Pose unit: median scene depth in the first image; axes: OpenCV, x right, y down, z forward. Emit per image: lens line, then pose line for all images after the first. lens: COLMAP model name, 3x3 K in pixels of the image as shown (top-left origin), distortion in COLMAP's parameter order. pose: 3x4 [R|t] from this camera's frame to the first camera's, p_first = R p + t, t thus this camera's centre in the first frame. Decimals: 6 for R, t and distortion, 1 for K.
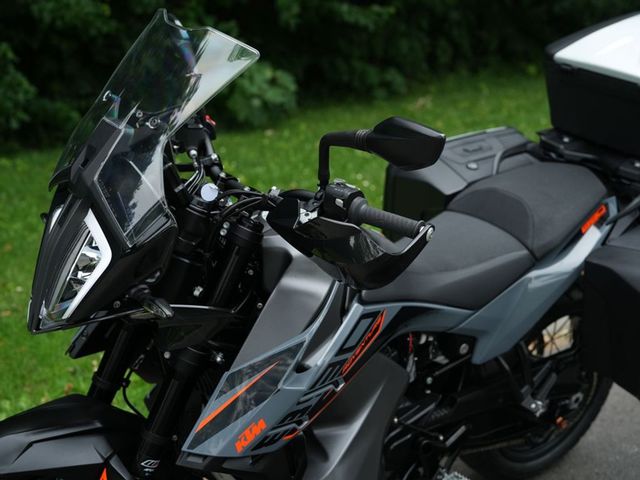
lens RADIAL K [[997.9, 0, 320.4], [0, 997.9, 228.6], [0, 0, 1]] dist [-0.124691, 0.991623]
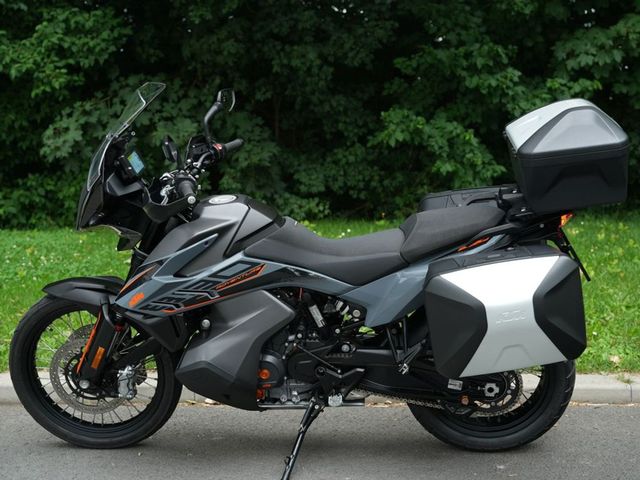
lens RADIAL K [[997.9, 0, 320.4], [0, 997.9, 228.6], [0, 0, 1]] dist [-0.124691, 0.991623]
pose [[0.732479, 0.109865, -0.671866, 1.170562], [-0.176187, 0.983862, -0.031199, 0.055769], [0.657596, 0.141227, 0.740015, -0.167342]]
